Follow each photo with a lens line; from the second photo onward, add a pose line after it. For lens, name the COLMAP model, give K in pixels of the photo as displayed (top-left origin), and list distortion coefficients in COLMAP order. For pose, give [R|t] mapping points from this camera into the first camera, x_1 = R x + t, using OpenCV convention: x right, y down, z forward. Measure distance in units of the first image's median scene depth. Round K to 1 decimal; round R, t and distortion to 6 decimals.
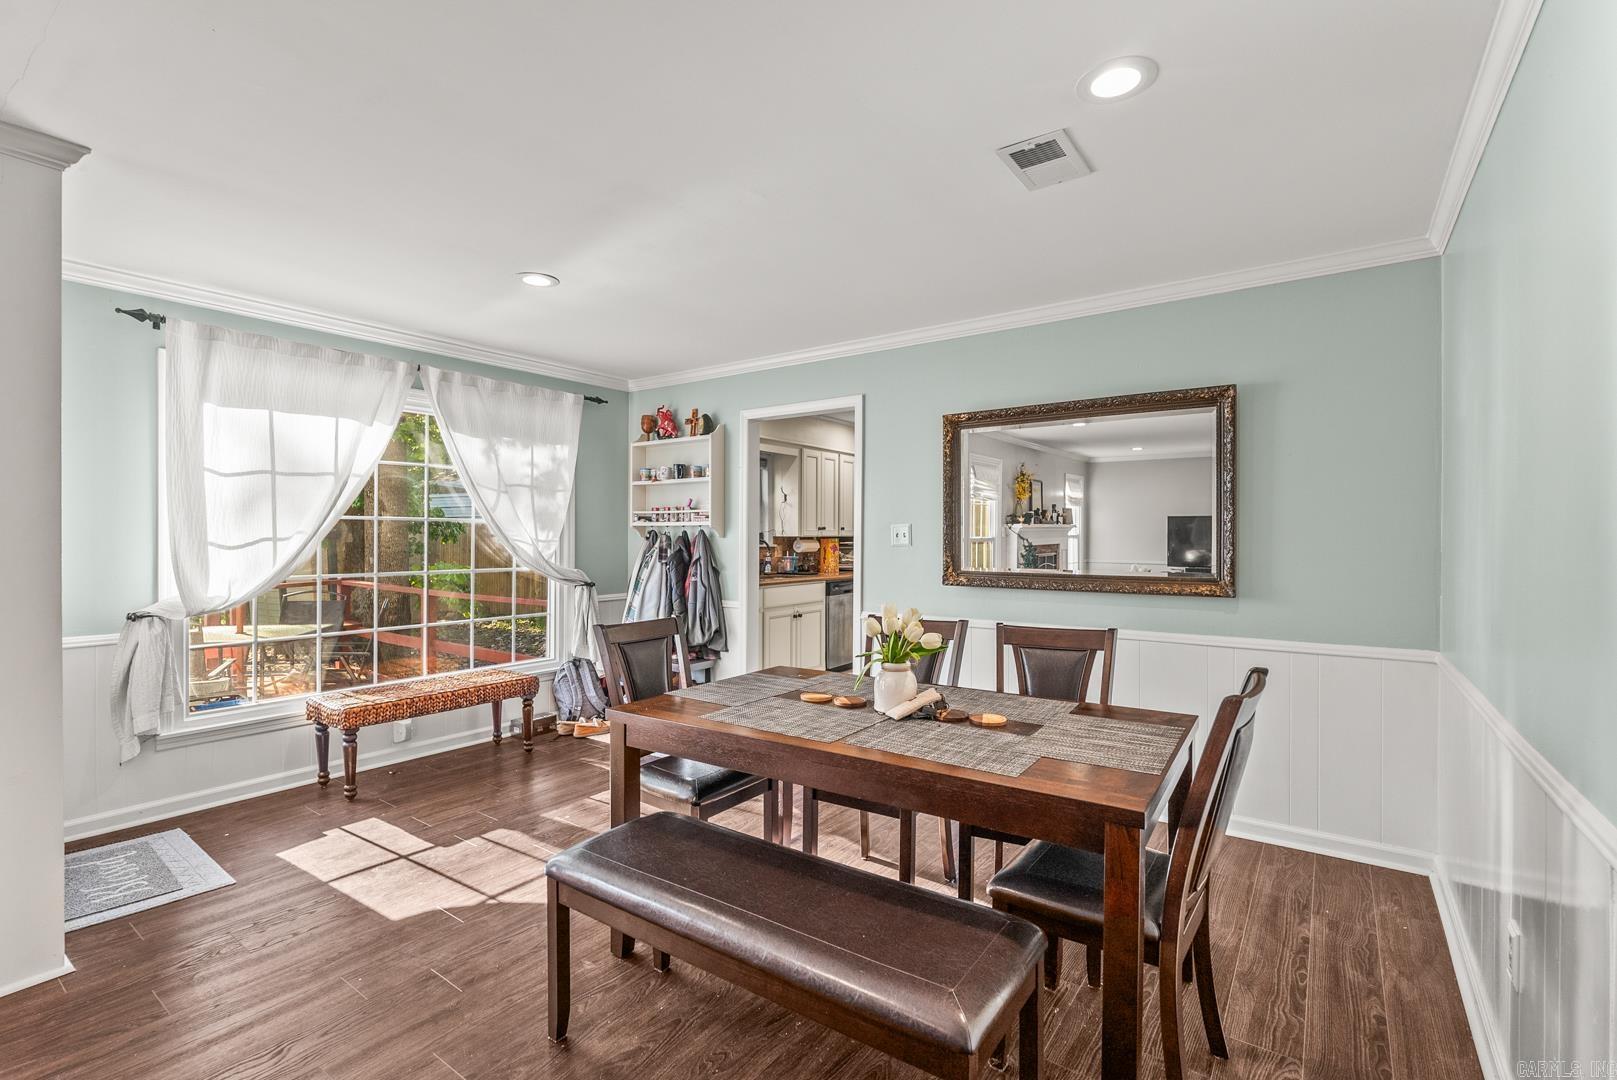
lens RADIAL K [[735.4, 0, 810.9], [0, 735.4, 531.9], [0, 0, 1]] dist [-0.004818, -0.000236]
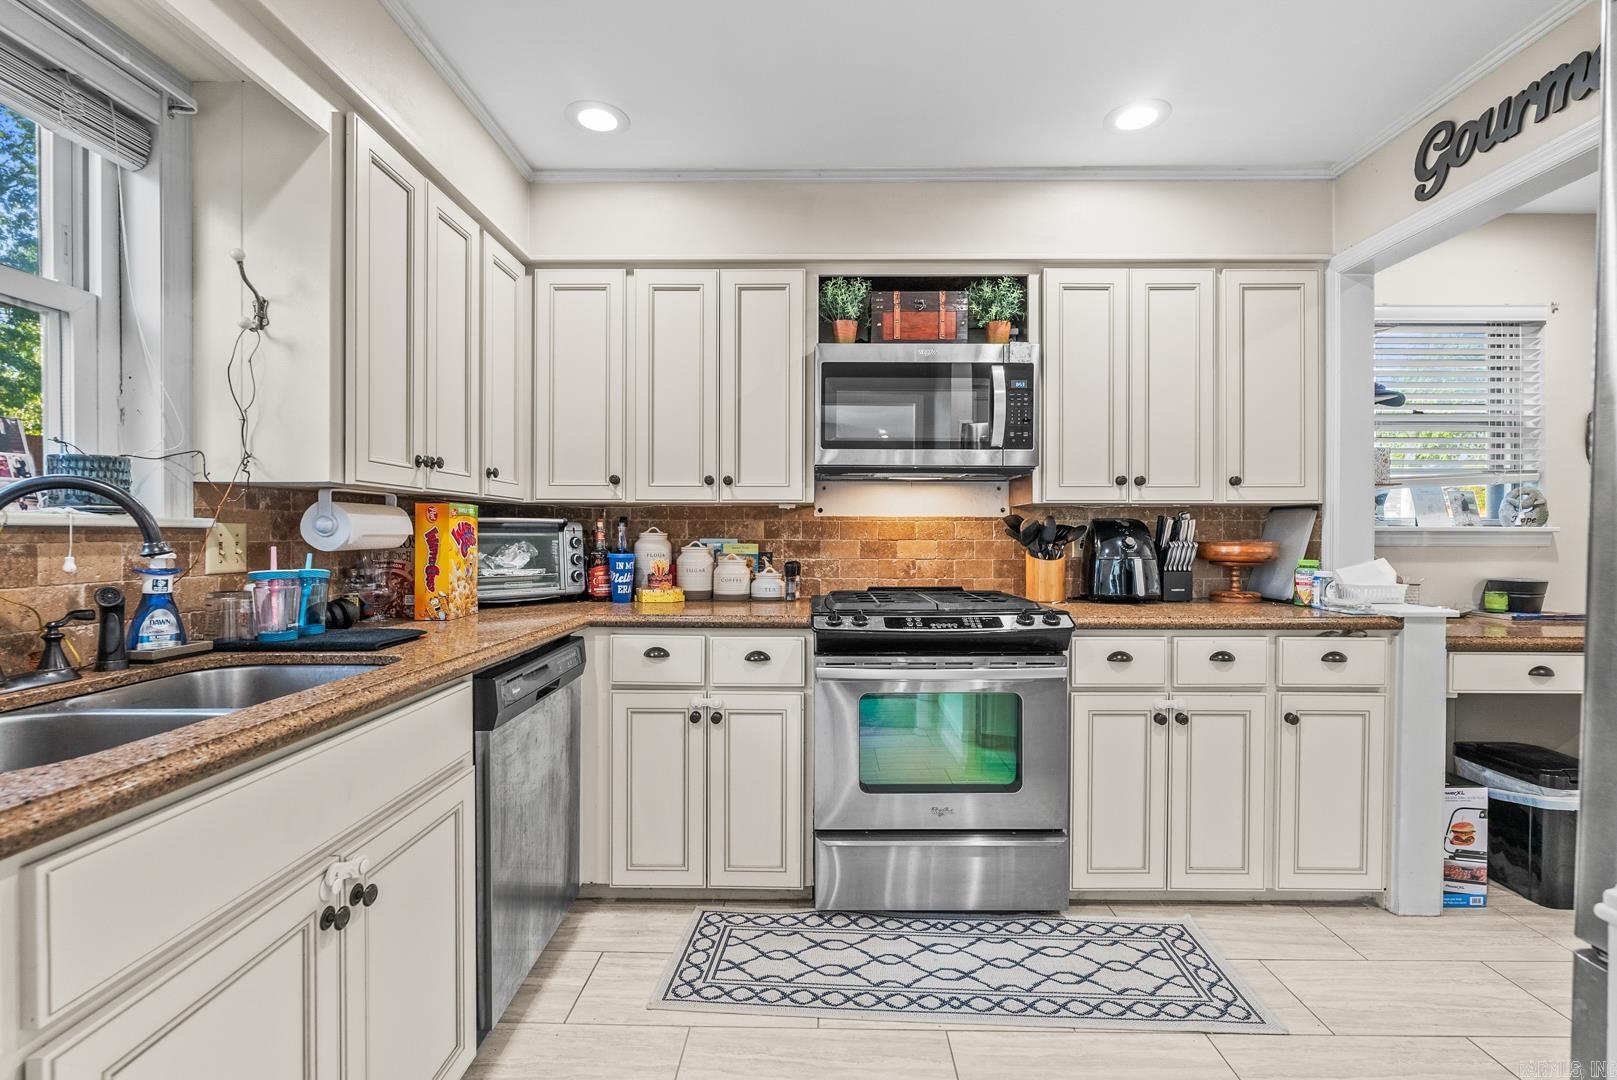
lens RADIAL K [[729.0, 0, 810.5], [0, 729.0, 545.5], [0, 0, 1]] dist [-0.004607, -0.000699]
pose [[0.817764, -0.001311, 0.575553, -0.033986], [-0.016573, 0.999529, 0.025825, 0.023398], [-0.575315, -0.030657, 0.817357, 0.970014]]
